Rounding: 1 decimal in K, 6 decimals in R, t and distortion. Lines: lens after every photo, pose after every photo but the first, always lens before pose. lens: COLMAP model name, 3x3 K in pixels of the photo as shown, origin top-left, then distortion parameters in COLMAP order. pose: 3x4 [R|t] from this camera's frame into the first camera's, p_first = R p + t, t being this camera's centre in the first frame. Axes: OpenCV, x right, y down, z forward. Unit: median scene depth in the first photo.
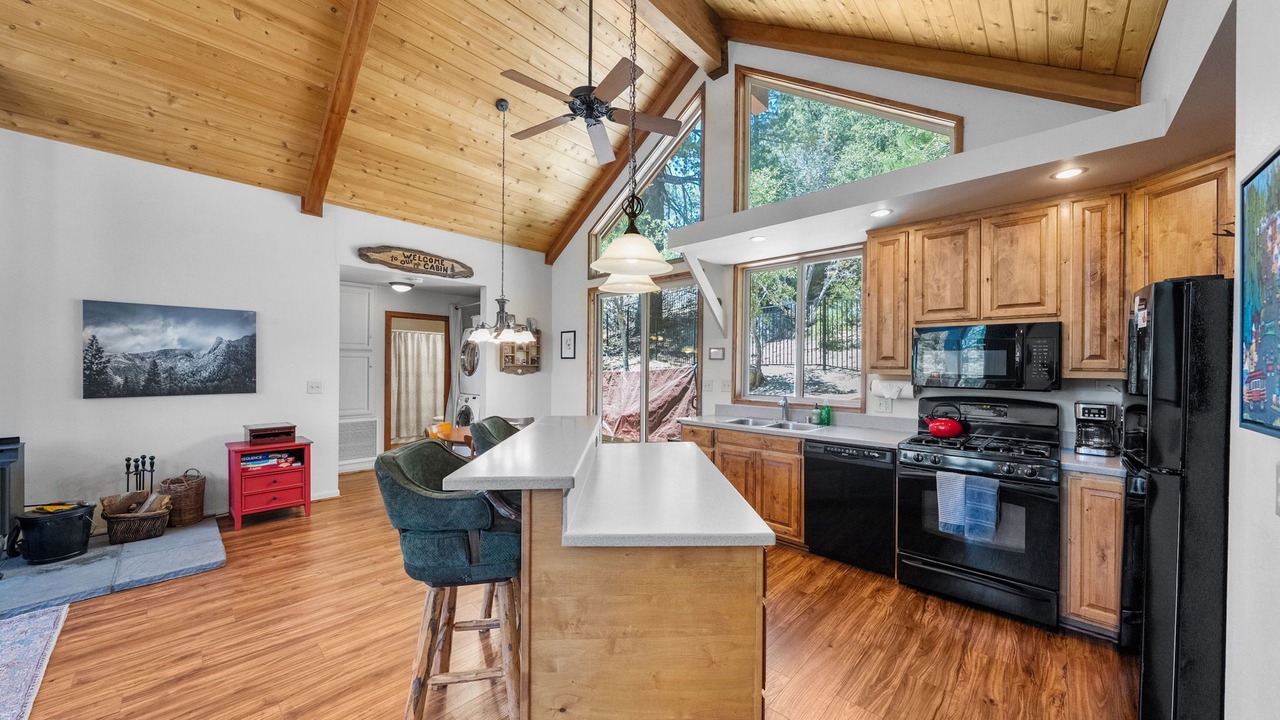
lens RADIAL K [[443.6, 0, 643.1], [0, 443.6, 365.8], [0, 0, 1]] dist [0.000433, 0.000005]
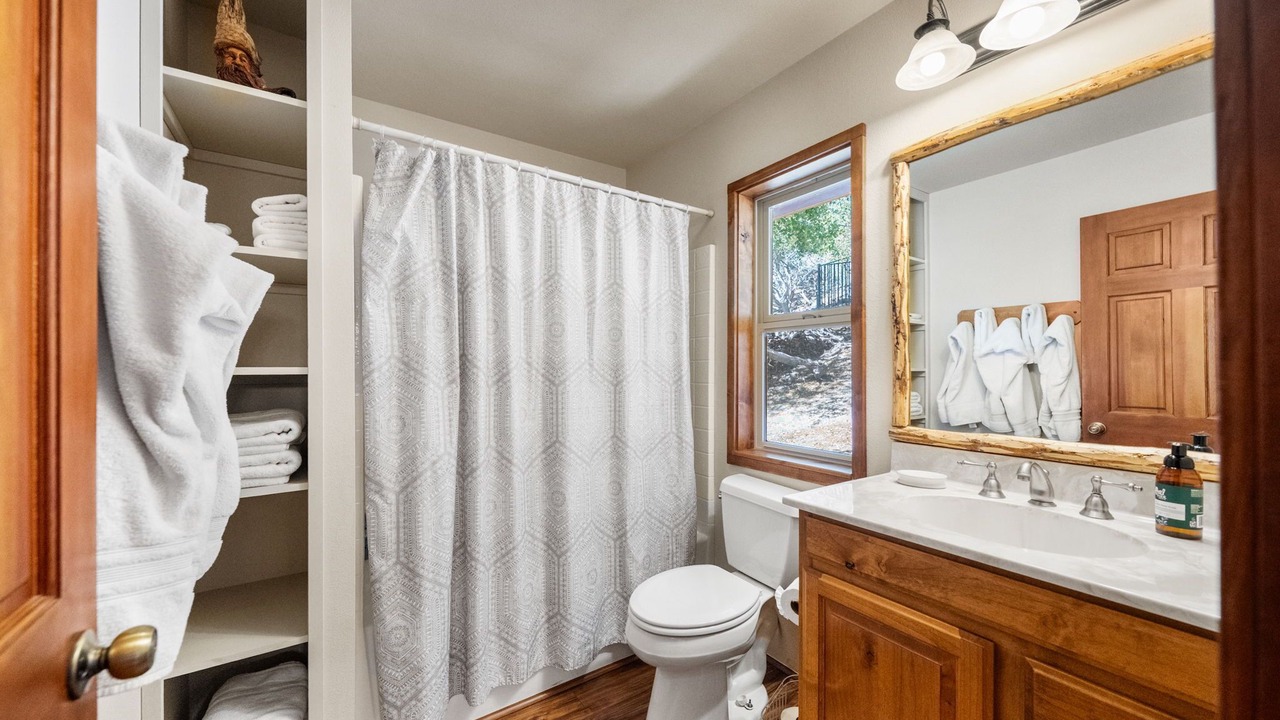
lens RADIAL K [[443.6, 0, 636.5], [0, 443.6, 364.1], [0, 0, 1]] dist [0.000433, 0.000005]
pose [[0.974731, -0.011448, -0.223088, -0.424369], [0.010704, 0.999932, -0.004547, 0.017815], [0.223125, 0.002044, 0.974788, 0.811980]]
